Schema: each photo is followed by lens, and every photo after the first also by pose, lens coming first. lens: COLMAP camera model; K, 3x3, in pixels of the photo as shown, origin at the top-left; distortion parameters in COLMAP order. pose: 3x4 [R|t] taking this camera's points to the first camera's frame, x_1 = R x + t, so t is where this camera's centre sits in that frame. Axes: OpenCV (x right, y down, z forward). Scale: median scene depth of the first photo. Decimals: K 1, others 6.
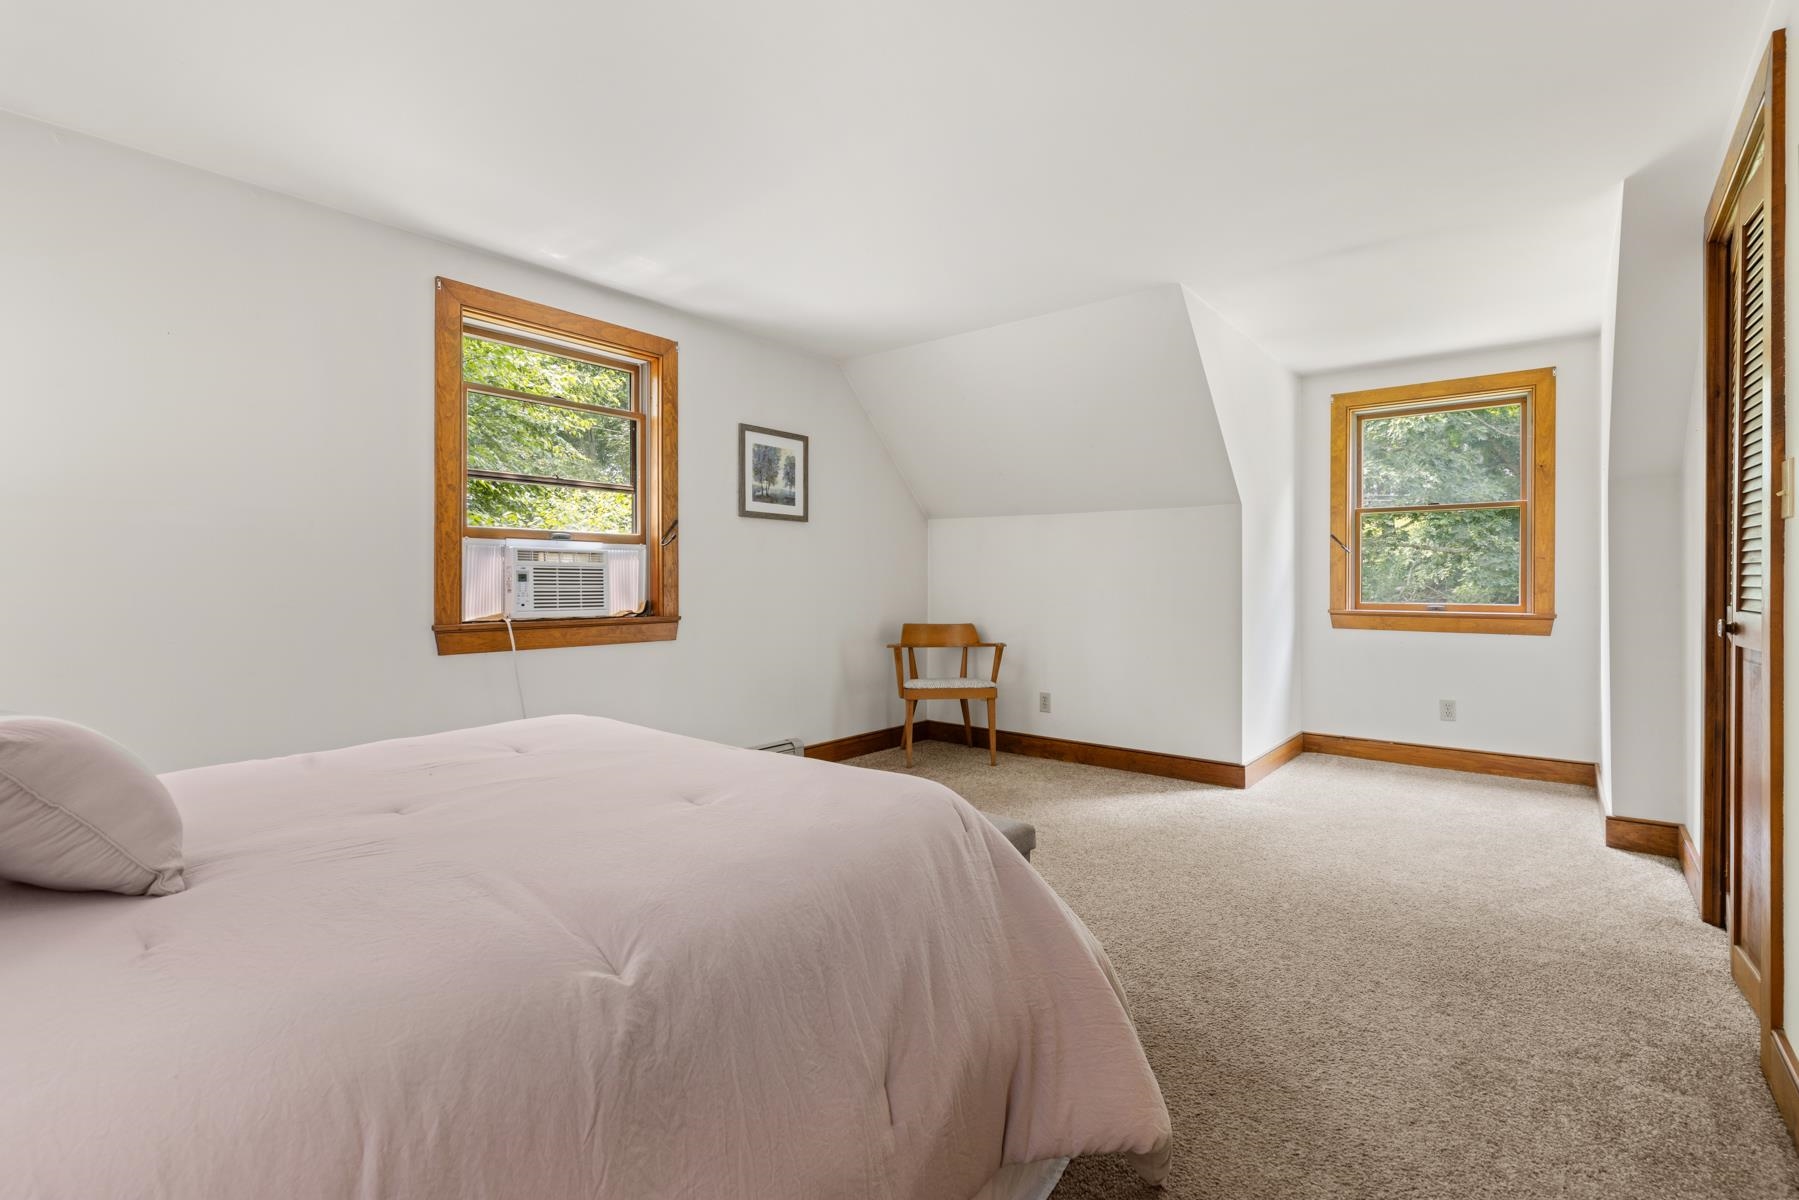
lens RADIAL K [[826.4, 0, 898.0], [0, 826.4, 590.0], [0, 0, 1]] dist [0.000635, 0.000065]
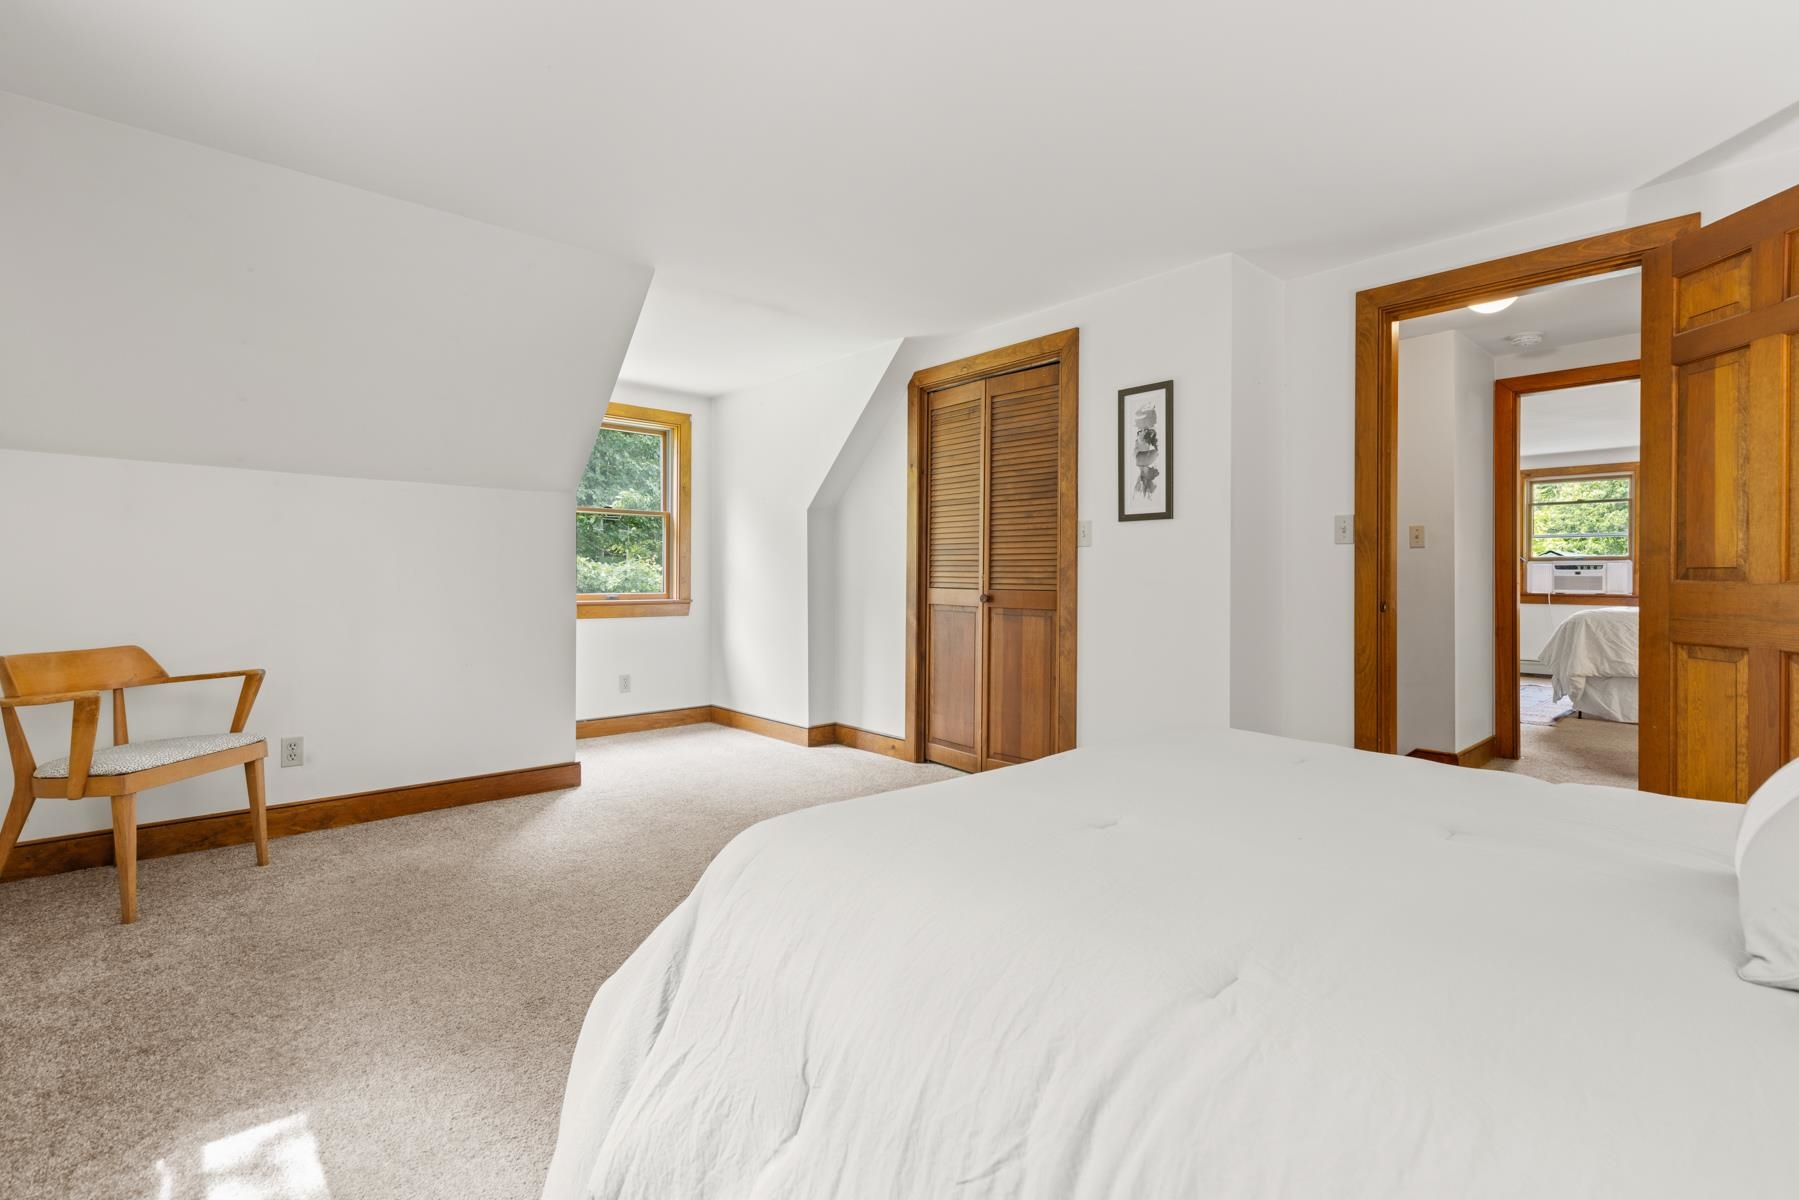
lens RADIAL K [[841.2, 0, 900.9], [0, 841.2, 553.1], [0, 0, 1]] dist [0.075509, 0.000055]
pose [[0.152590, 0.032510, 0.987755, -0.483630], [0.003007, 0.999439, -0.033359, 0.001304], [-0.988285, 0.008060, 0.152407, 0.435426]]
